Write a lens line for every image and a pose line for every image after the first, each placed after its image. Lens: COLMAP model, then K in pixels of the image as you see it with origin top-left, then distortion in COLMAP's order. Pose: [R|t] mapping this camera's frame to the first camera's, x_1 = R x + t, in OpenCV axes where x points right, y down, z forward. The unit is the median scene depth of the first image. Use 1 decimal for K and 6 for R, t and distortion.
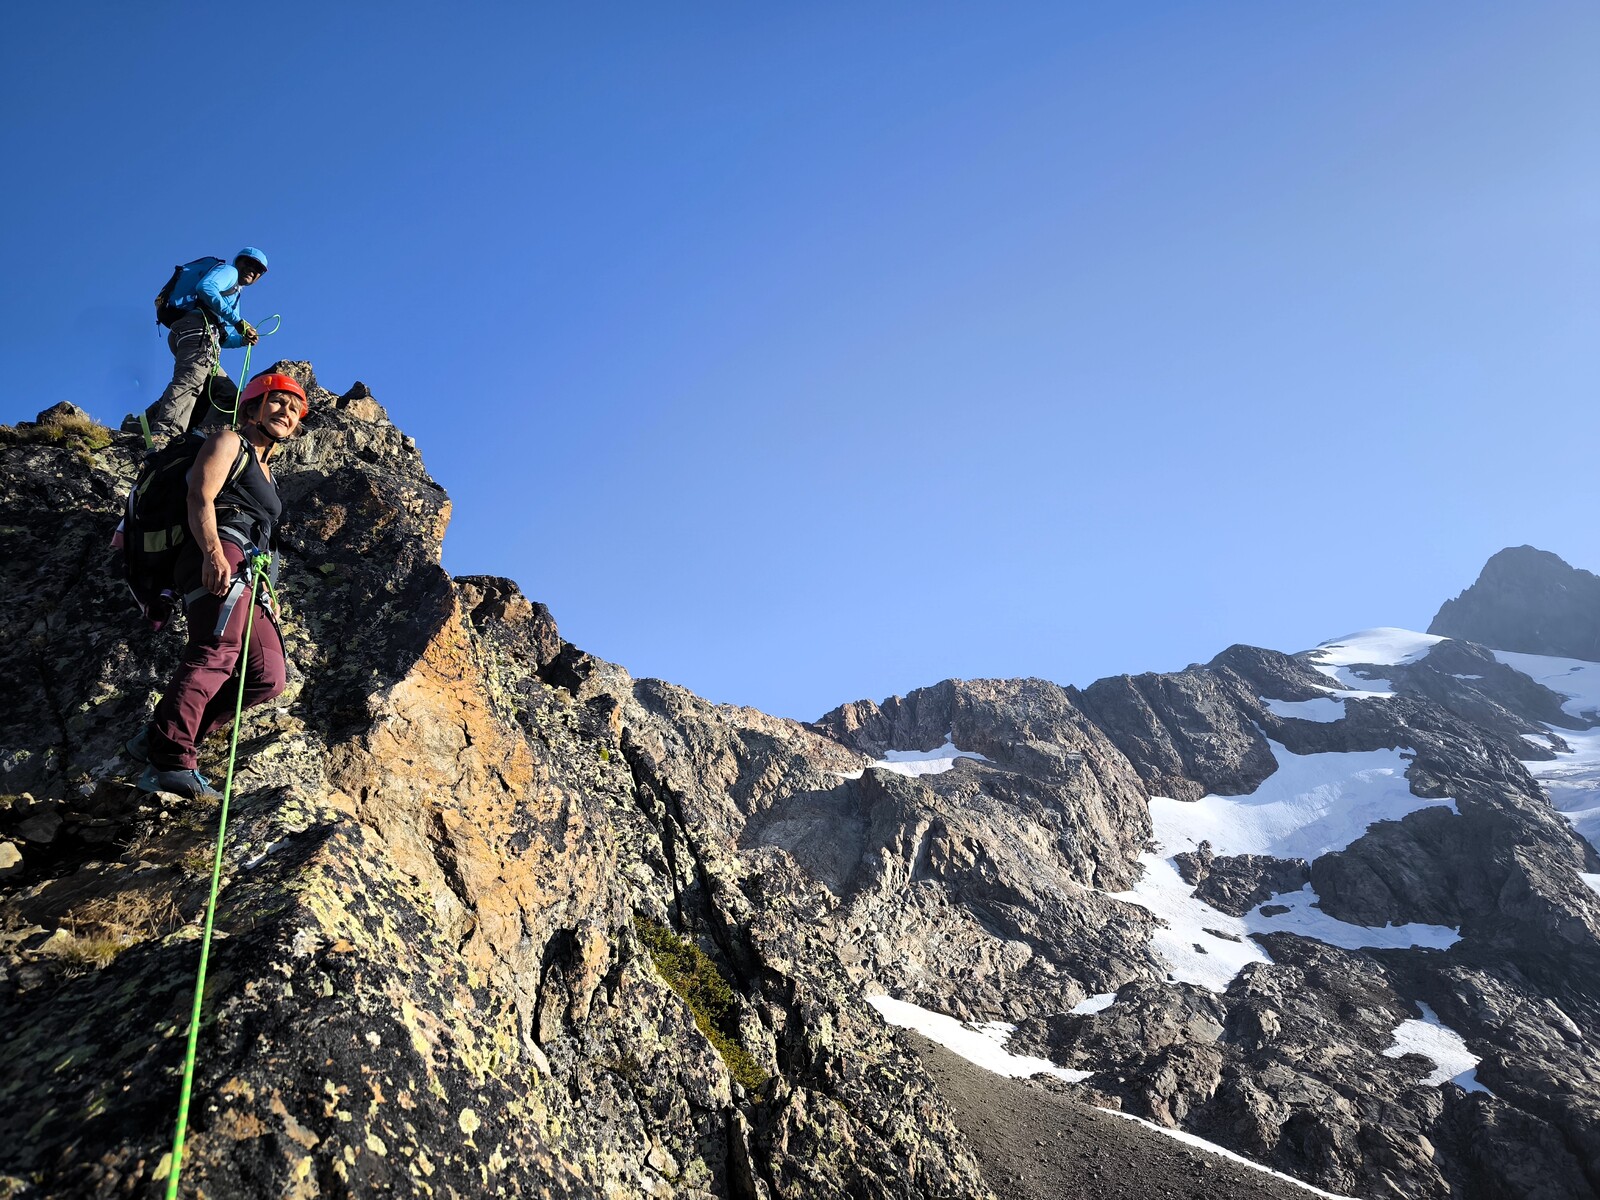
lens RADIAL K [[1106.5, 0, 783.7], [0, 1106.5, 598.7], [0, 0, 1]] dist [0.056780, -0.044876]
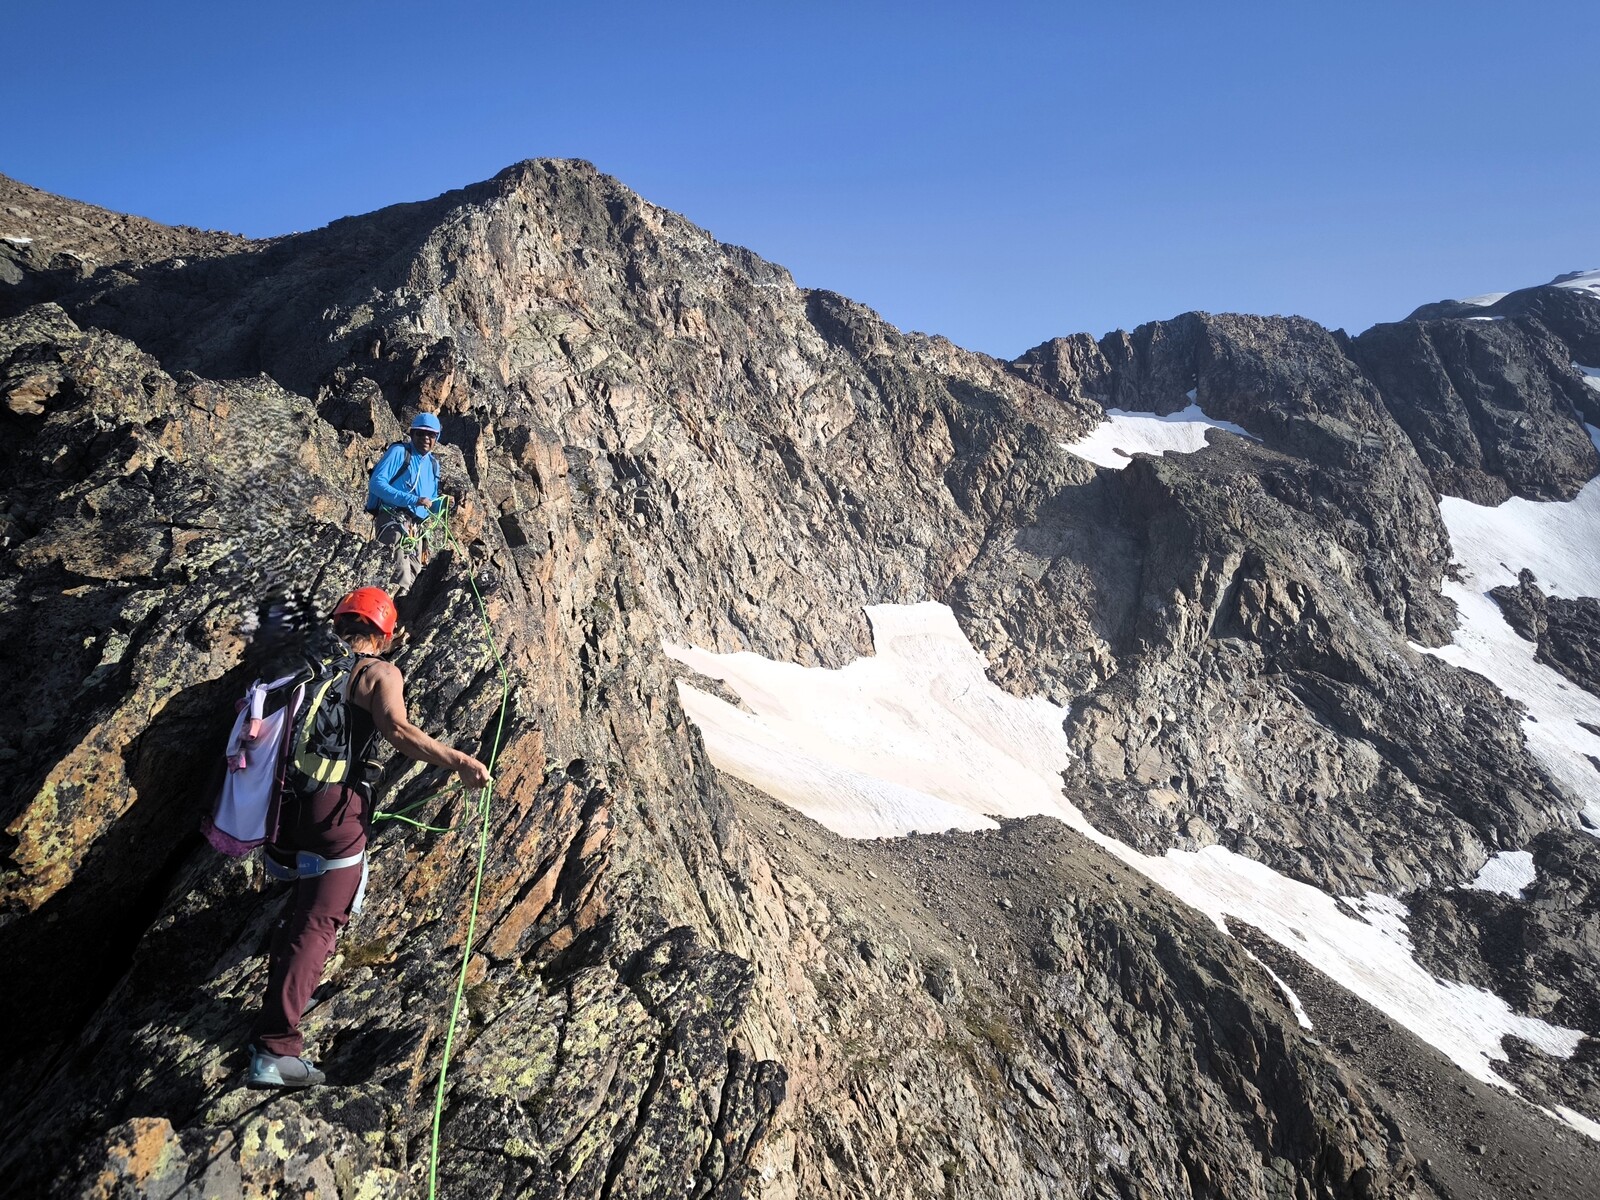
lens RADIAL K [[1173.4, 0, 781.5], [0, 1173.4, 599.0], [0, 0, 1]] dist [0.070297, -0.063025]
pose [[0.994149, 0.102376, -0.034443, -0.117094], [-0.083598, 0.931182, 0.354839, -0.010467], [0.068400, -0.349884, 0.934293, 0.263952]]
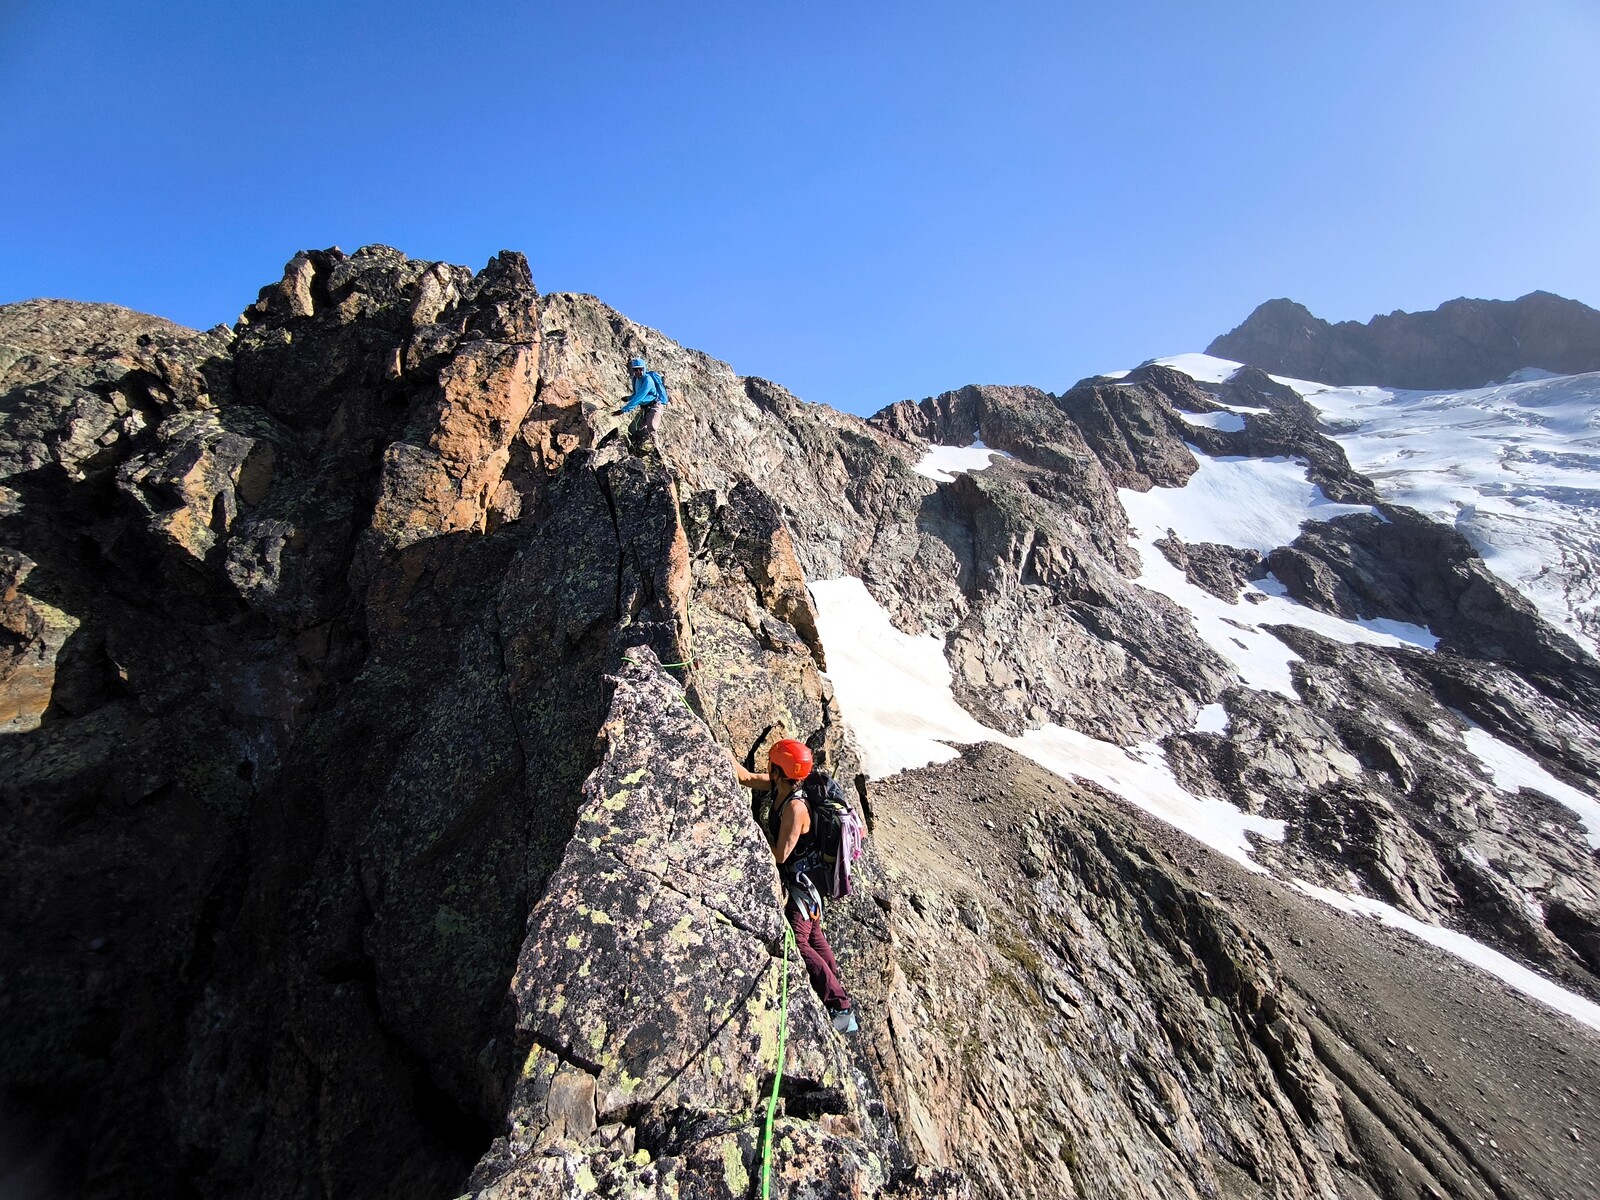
lens RADIAL K [[690.8, 0, 801.7], [0, 690.8, 590.6], [0, 0, 1]] dist [-0.015418, 0.009465]
pose [[0.996141, 0.027852, 0.083232, -0.143585], [-0.057475, 0.923702, 0.378777, 0.007735], [-0.066332, -0.382099, 0.921738, 0.338668]]
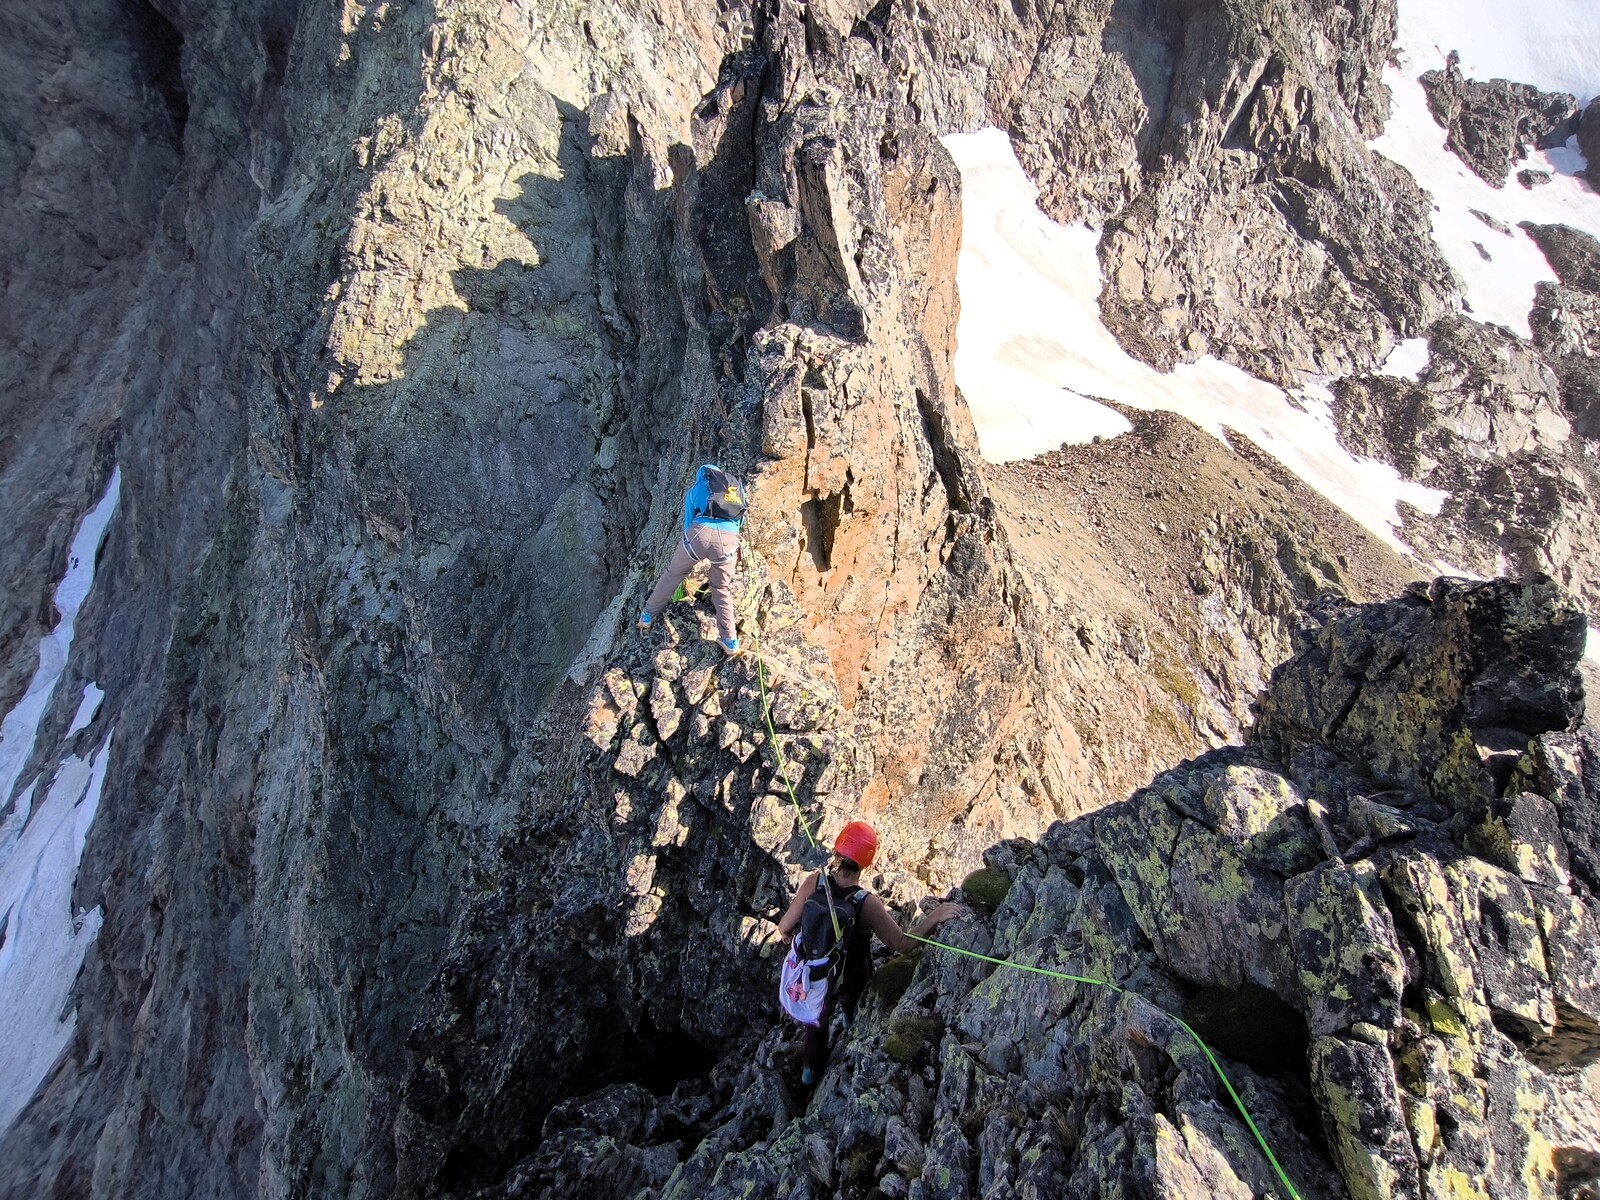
lens RADIAL K [[690.8, 0, 799.8], [0, 690.8, 600.0], [0, 0, 1]] dist [-0.015418, 0.009465]
pose [[0.997612, 0.067884, 0.012732, -0.162995], [-0.047025, 0.532572, 0.845078, 0.011415], [0.050587, -0.843658, 0.534492, 0.383626]]
